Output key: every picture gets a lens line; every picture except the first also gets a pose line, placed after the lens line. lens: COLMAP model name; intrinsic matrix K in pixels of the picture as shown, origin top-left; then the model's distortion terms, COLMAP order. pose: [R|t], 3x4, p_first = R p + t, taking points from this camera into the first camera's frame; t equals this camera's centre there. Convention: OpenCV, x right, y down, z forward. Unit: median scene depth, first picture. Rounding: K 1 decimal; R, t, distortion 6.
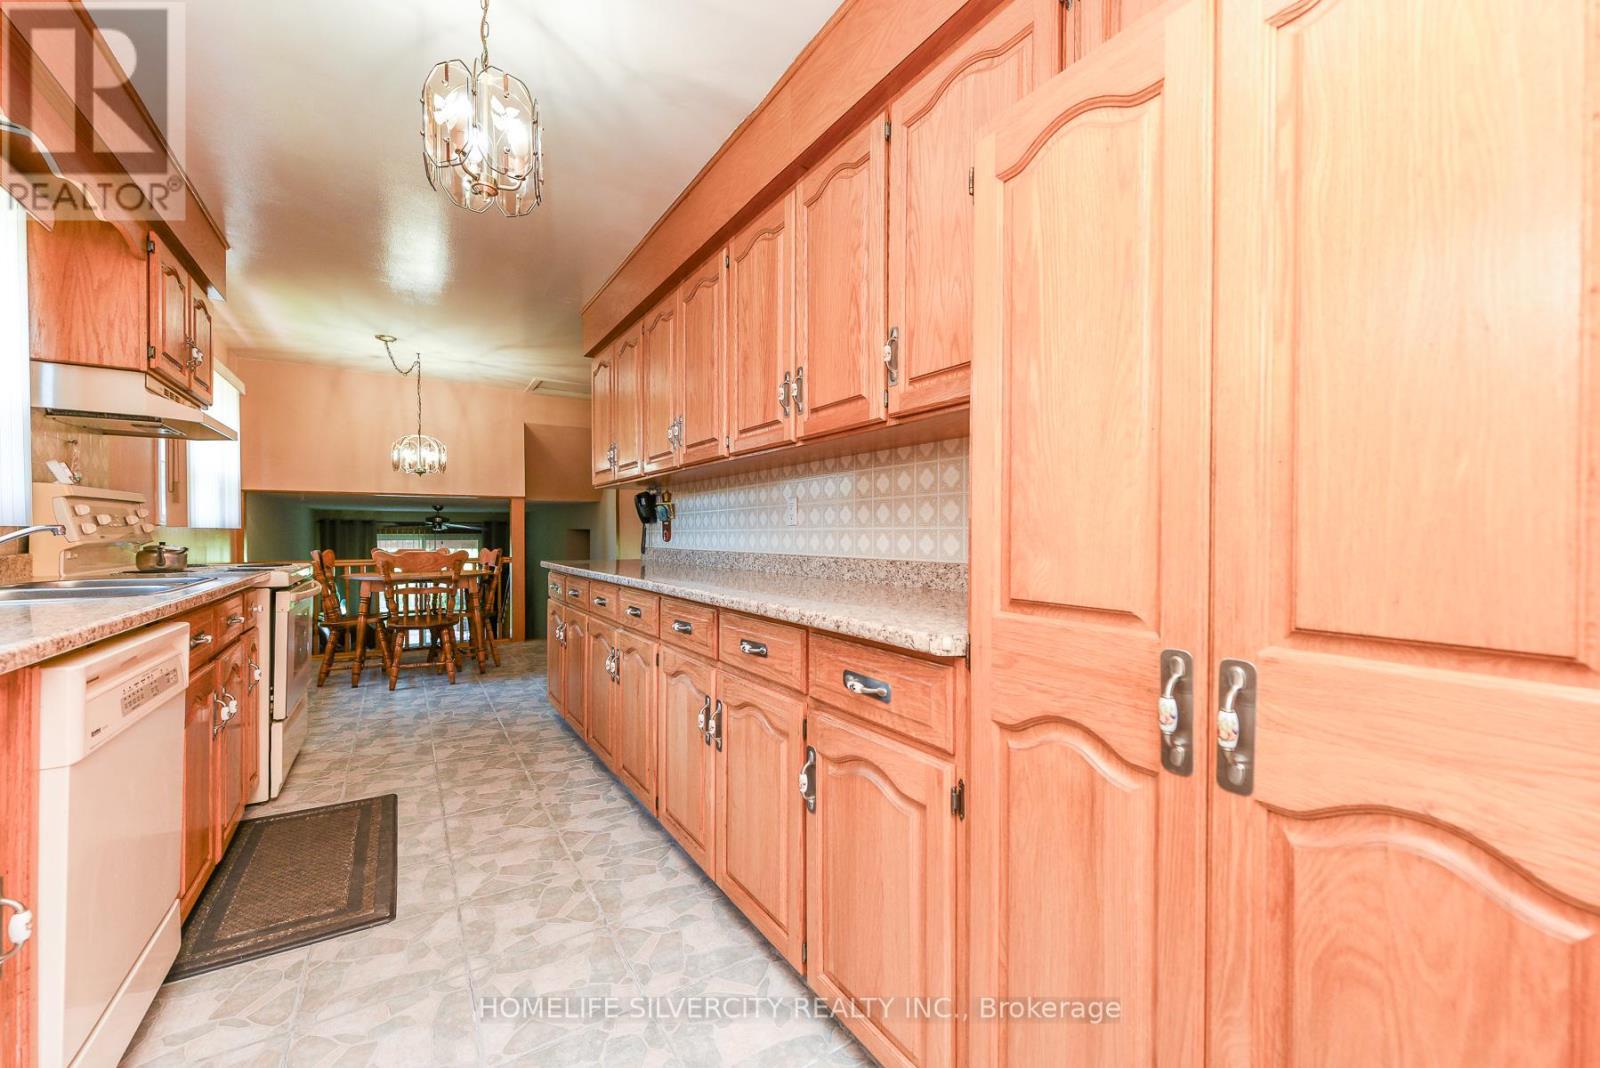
lens RADIAL K [[623.1, 0, 805.9], [0, 623.1, 541.9], [0, 0, 1]] dist [0.008967, -0.001556]
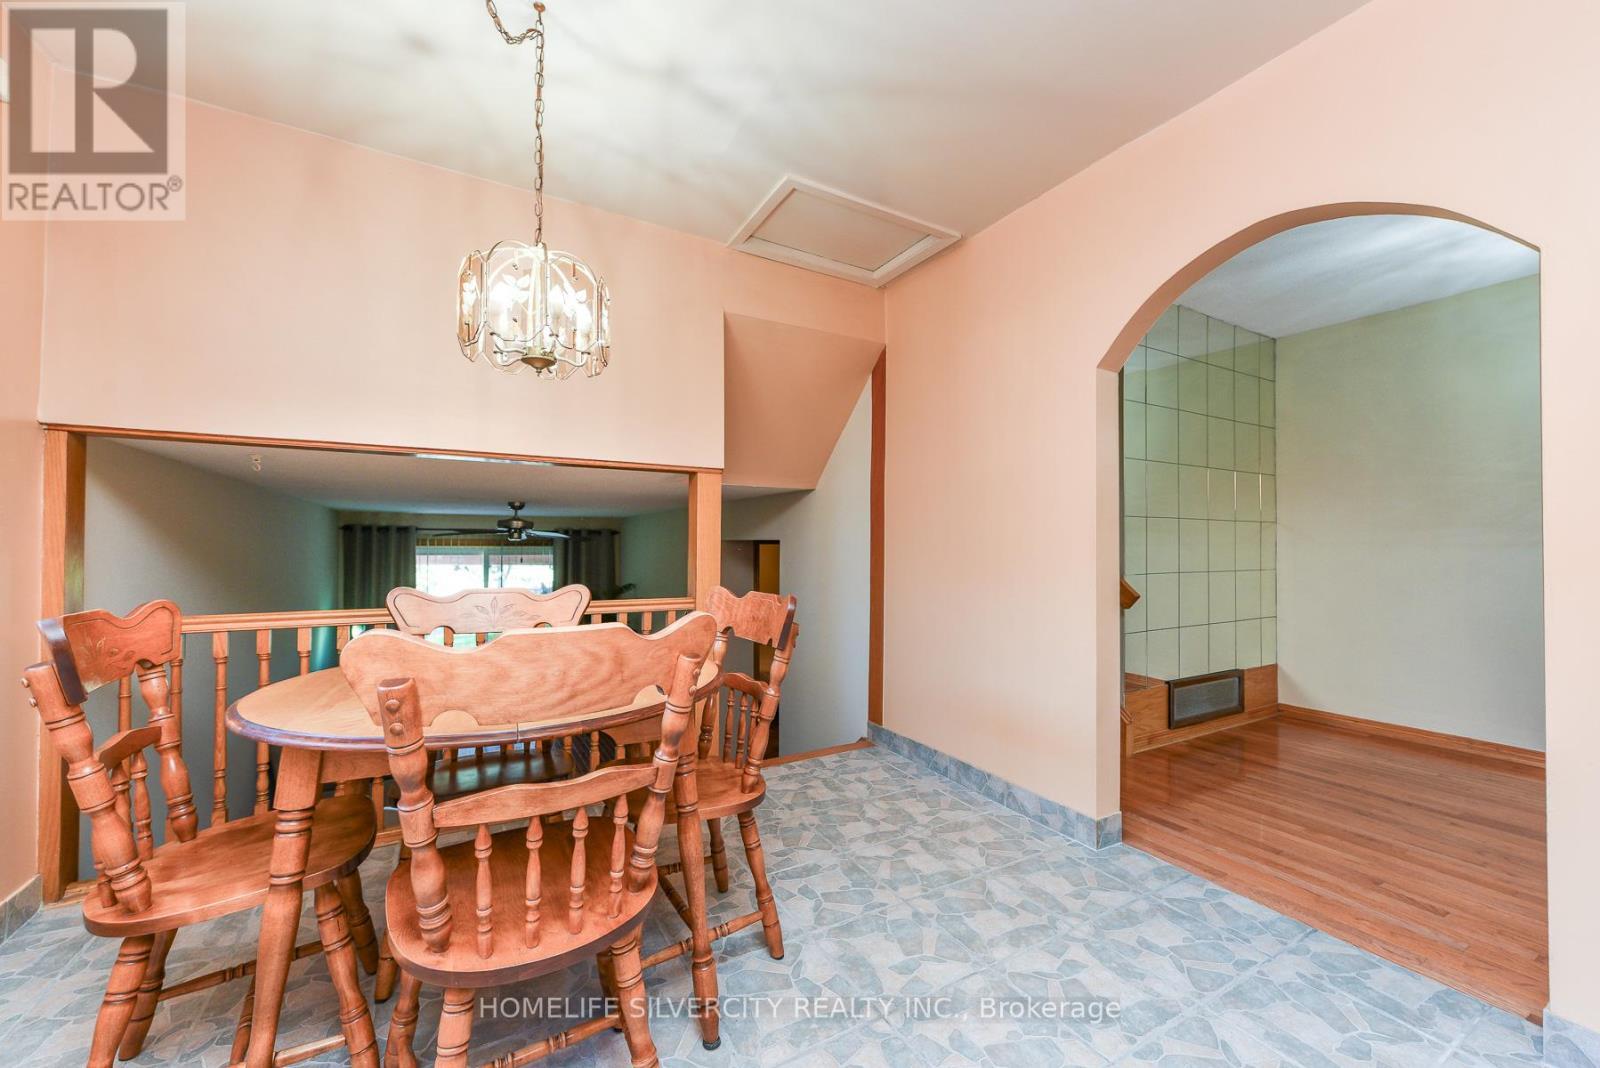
lens RADIAL K [[623.1, 0, 808.7], [0, 623.1, 536.4], [0, 0, 1]] dist [0.008967, -0.001556]
pose [[0.998980, -0.001273, -0.045135, -0.287677], [0.000370, 0.999800, -0.019995, -0.011258], [0.045152, 0.019958, 0.998781, 0.426264]]
